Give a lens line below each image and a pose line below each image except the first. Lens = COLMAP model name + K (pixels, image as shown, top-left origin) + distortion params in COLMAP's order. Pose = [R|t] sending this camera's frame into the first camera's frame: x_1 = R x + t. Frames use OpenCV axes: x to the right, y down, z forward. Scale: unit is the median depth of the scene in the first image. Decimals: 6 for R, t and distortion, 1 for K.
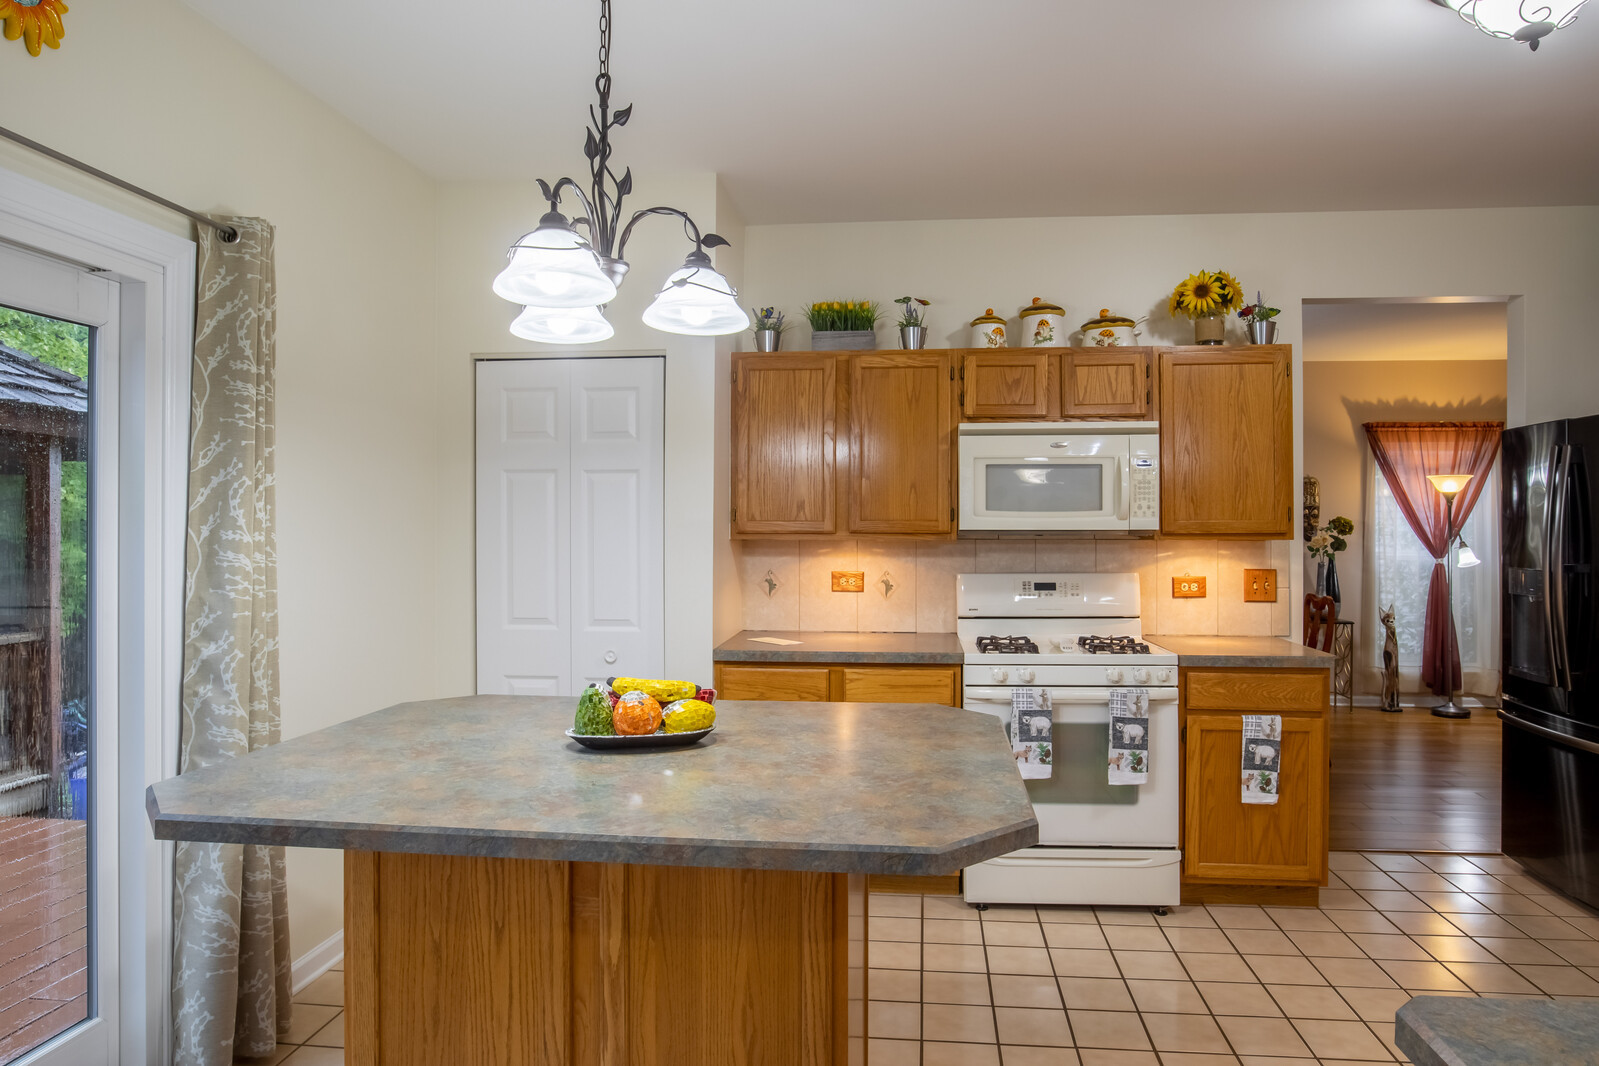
lens RADIAL K [[1009.7, 0, 800.4], [0, 1009.7, 530.1], [0, 0, 1]] dist [-0.002413, 0.000062]
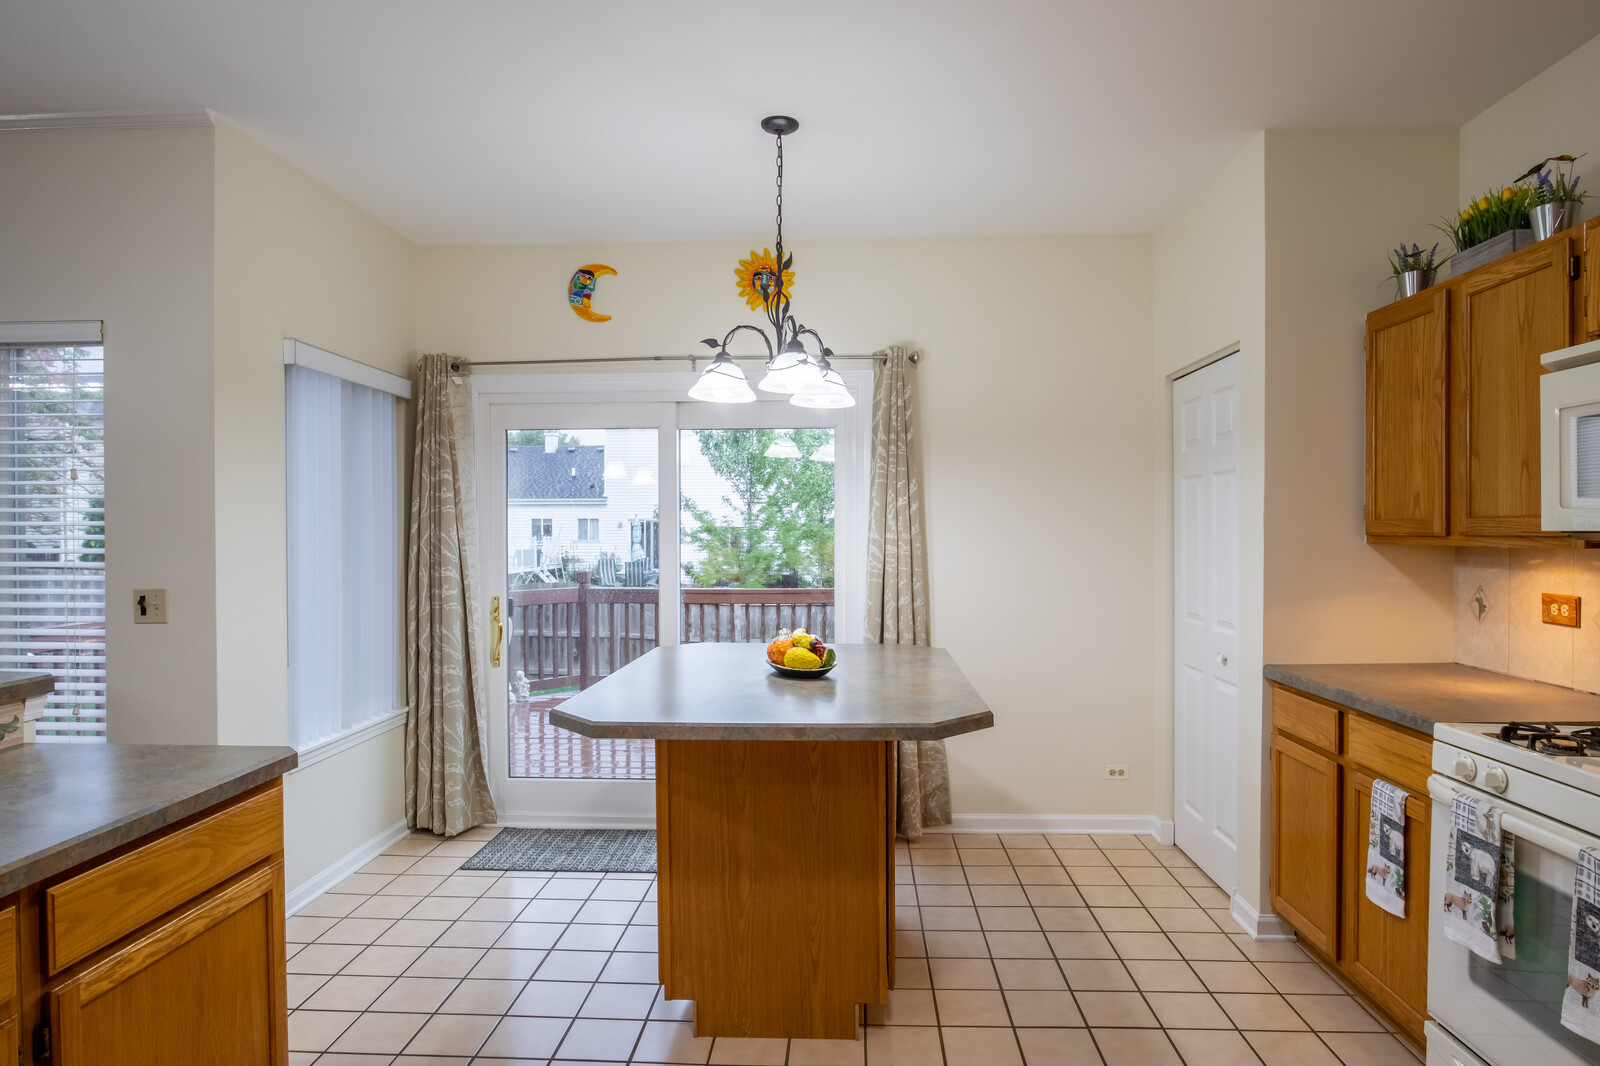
lens RADIAL K [[921.3, 0, 805.7], [0, 921.3, 539.0], [0, 0, 1]] dist [-0.021036, 0.004385]
pose [[0.027247, 0.008602, -0.999592, 0.671511], [-0.001854, 0.999962, 0.008555, 0.000827], [0.999627, 0.001621, 0.027262, 0.532013]]
